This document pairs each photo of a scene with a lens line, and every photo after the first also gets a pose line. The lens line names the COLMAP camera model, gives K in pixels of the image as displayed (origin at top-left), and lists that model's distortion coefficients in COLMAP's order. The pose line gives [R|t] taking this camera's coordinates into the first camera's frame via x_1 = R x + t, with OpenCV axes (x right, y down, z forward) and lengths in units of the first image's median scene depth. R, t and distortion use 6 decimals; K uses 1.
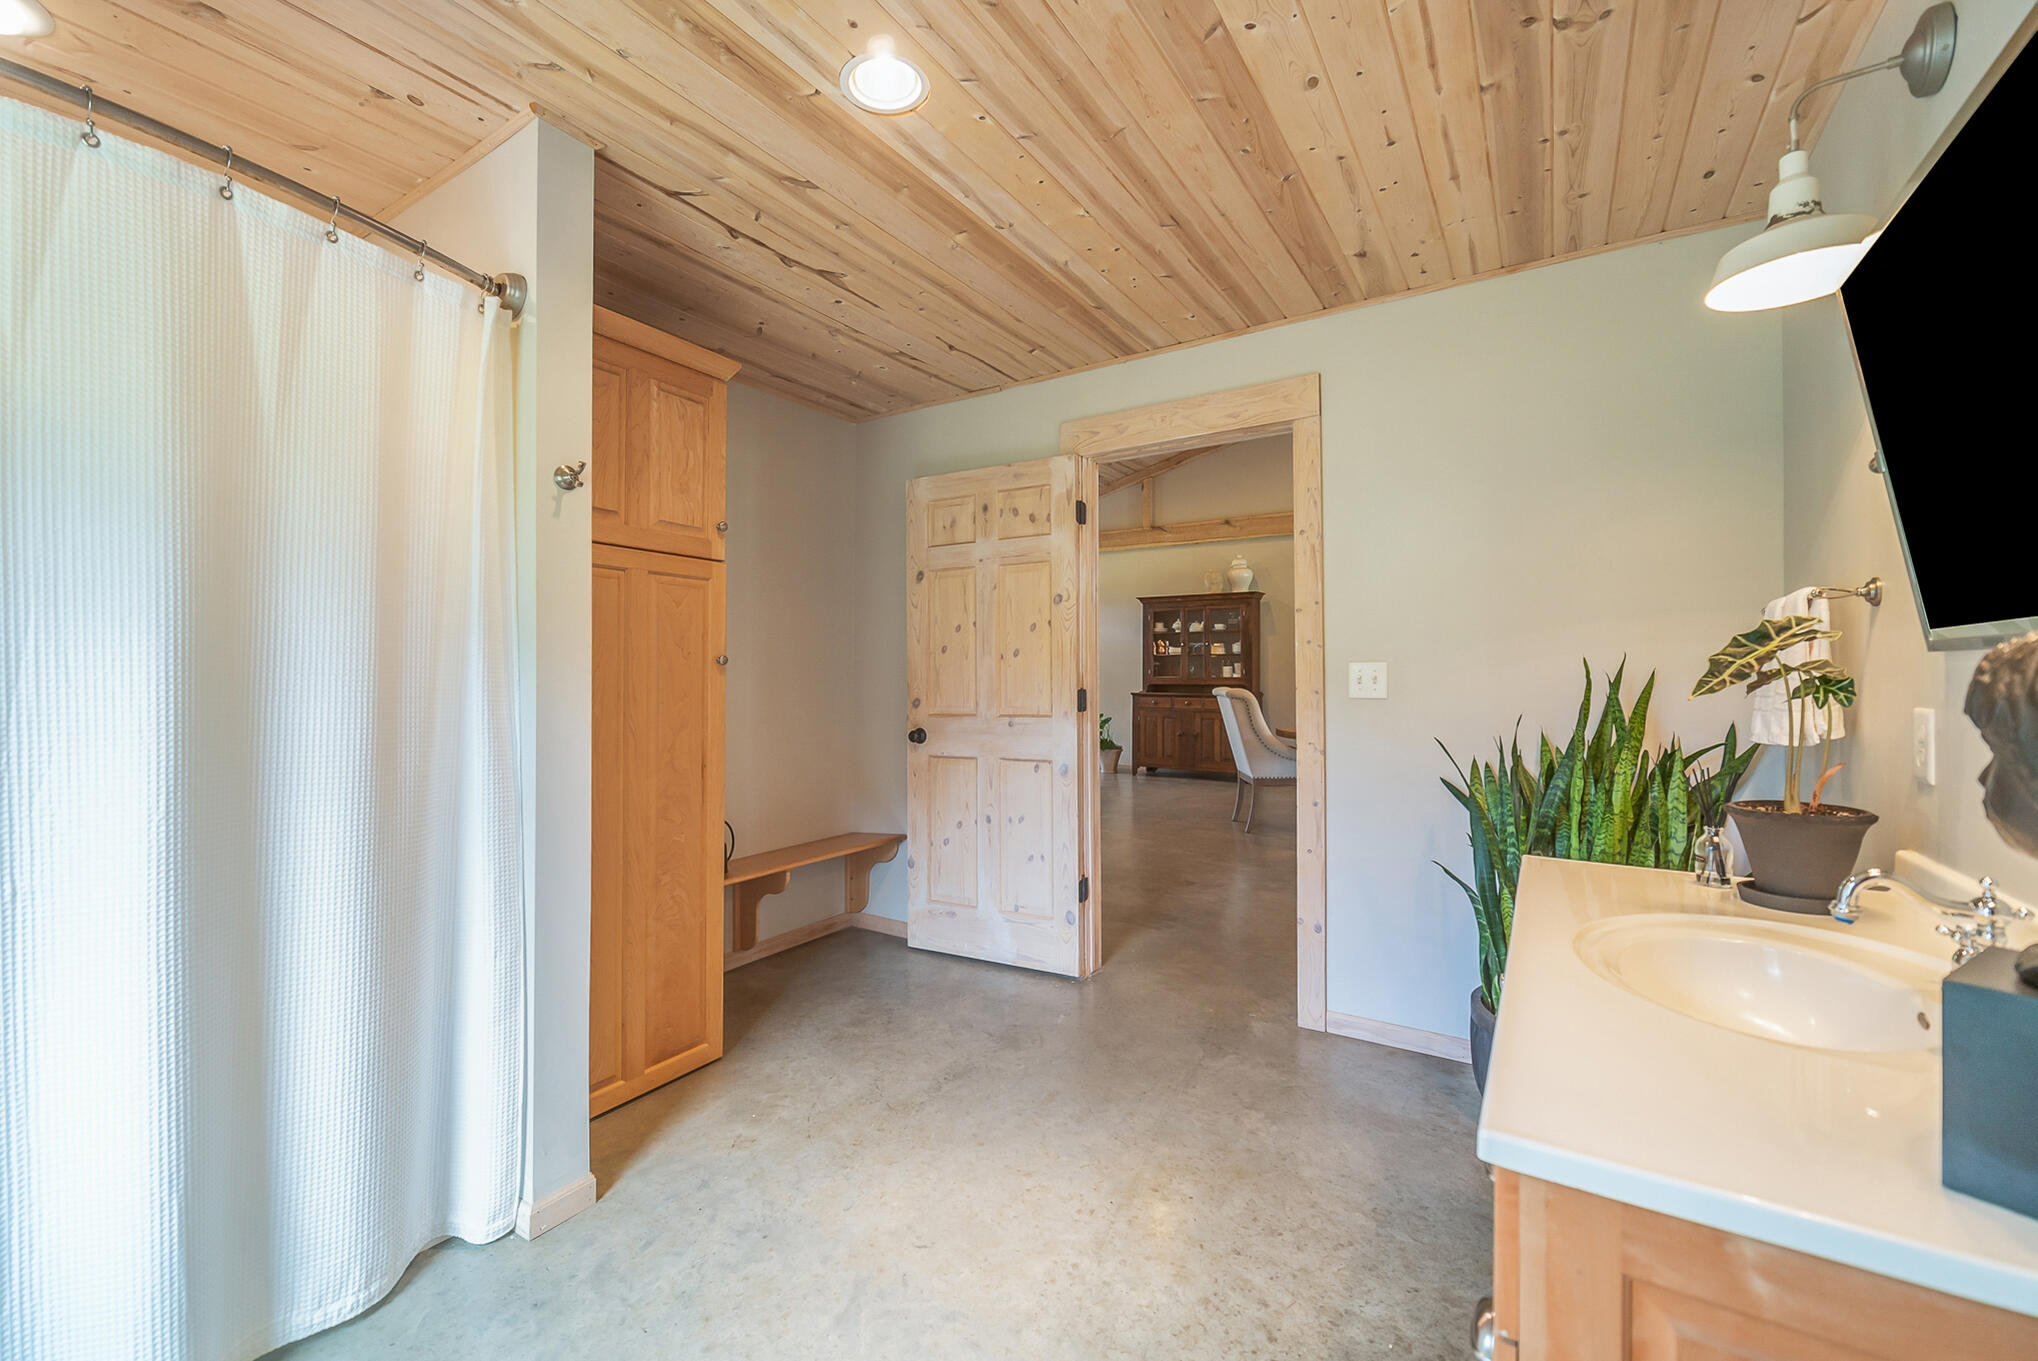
lens RADIAL K [[831.3, 0, 1031.1], [0, 831.3, 664.2], [0, 0, 1]] dist [-0.000766, -0.000100]
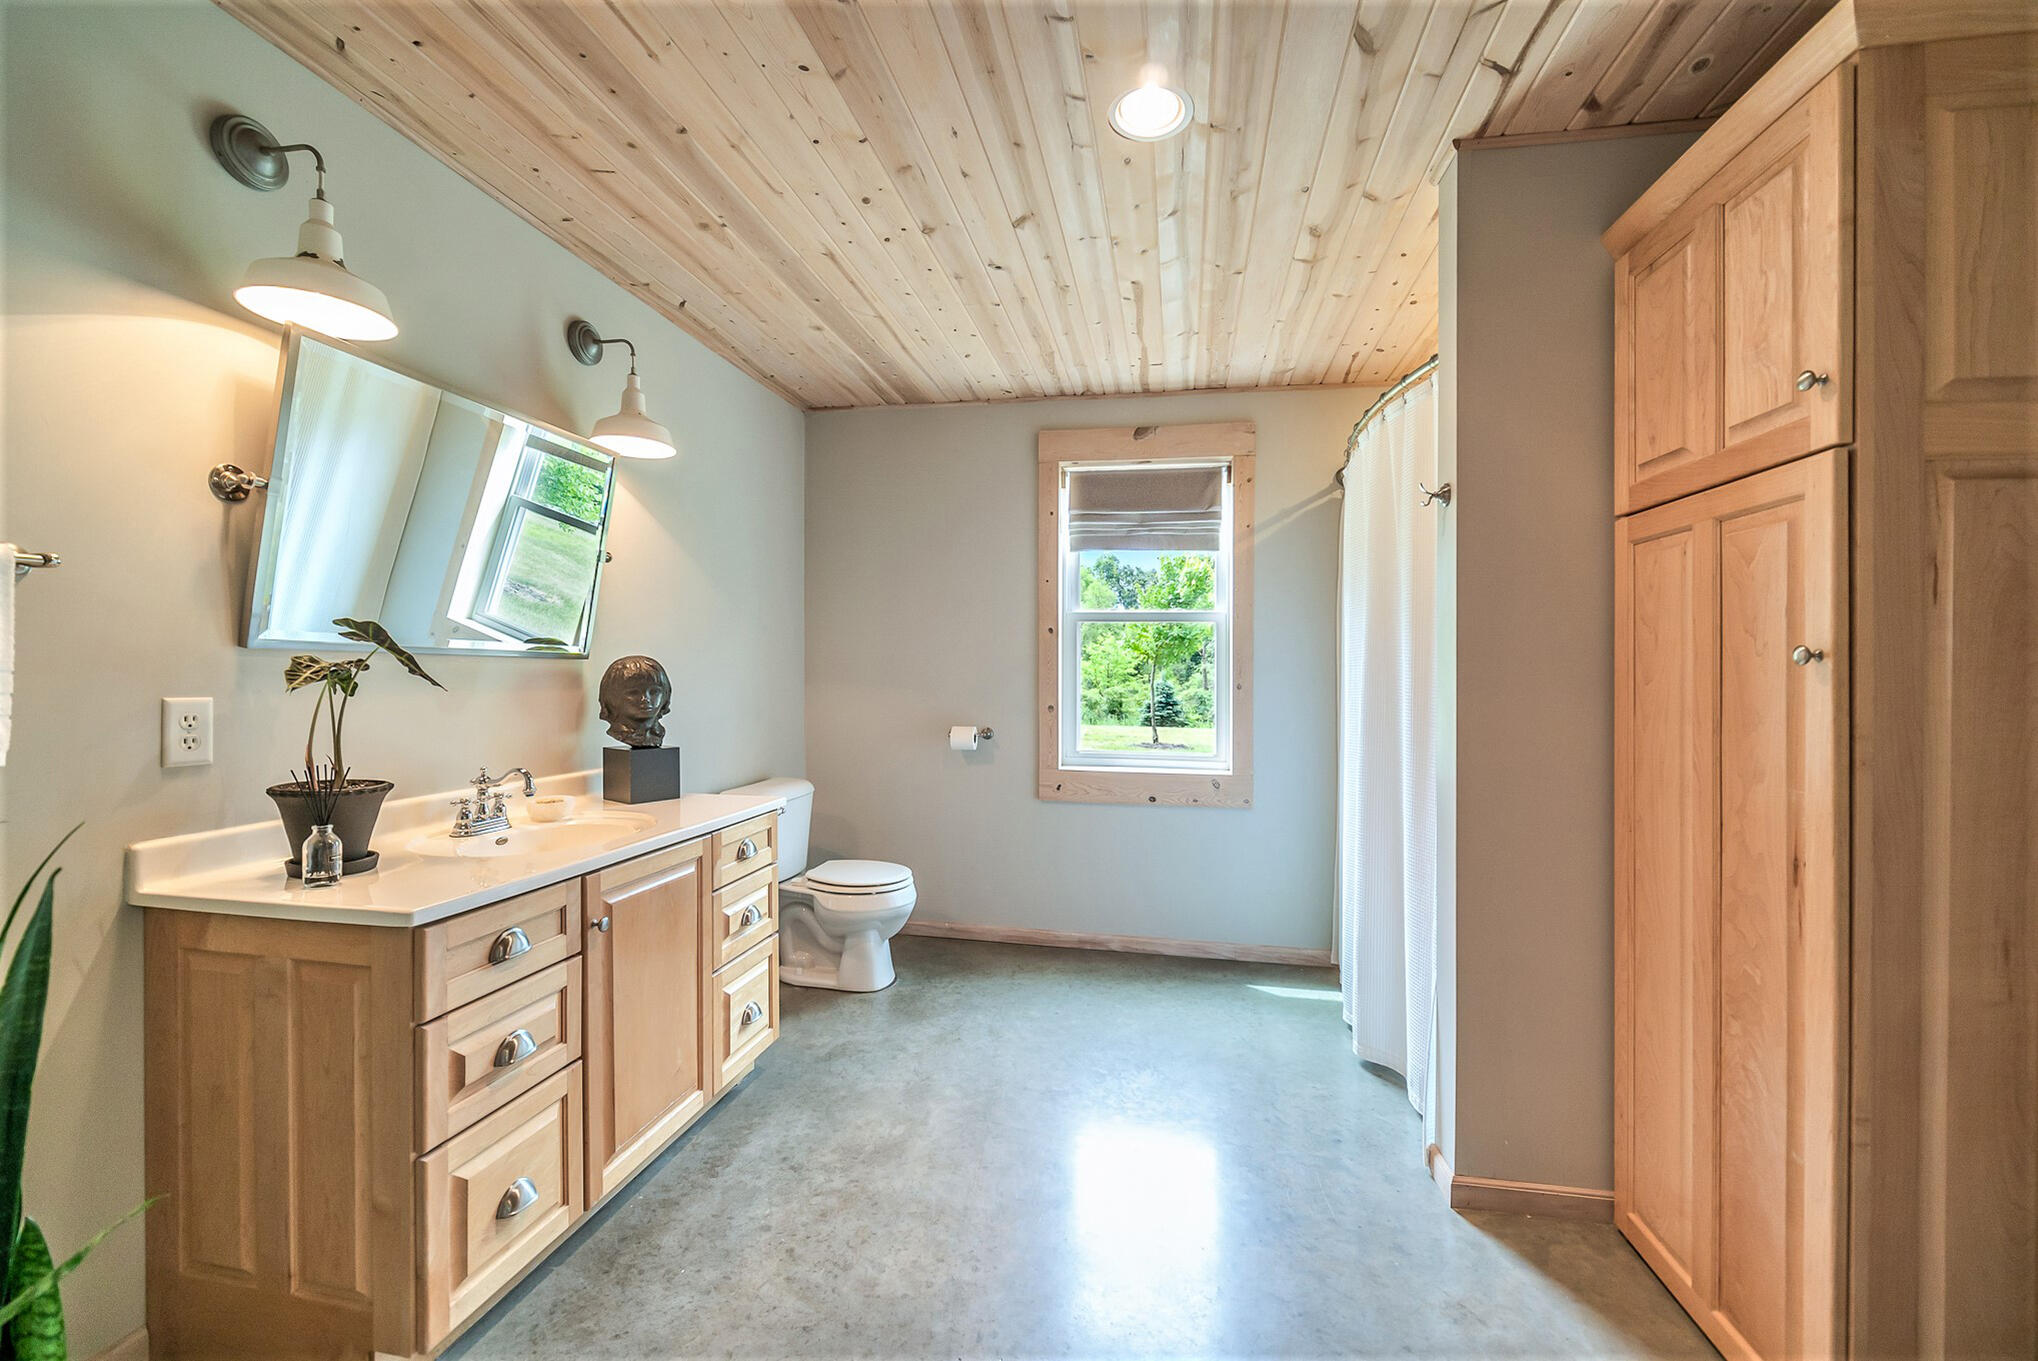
lens RADIAL K [[831.3, 0, 1031.1], [0, 831.3, 664.2], [0, 0, 1]] dist [-0.000766, -0.000100]
pose [[-0.930504, -0.001055, -0.366281, 0.355208], [0.001887, 0.999969, -0.007674, 0.006259], [0.366278, -0.007832, -0.930473, 1.947140]]
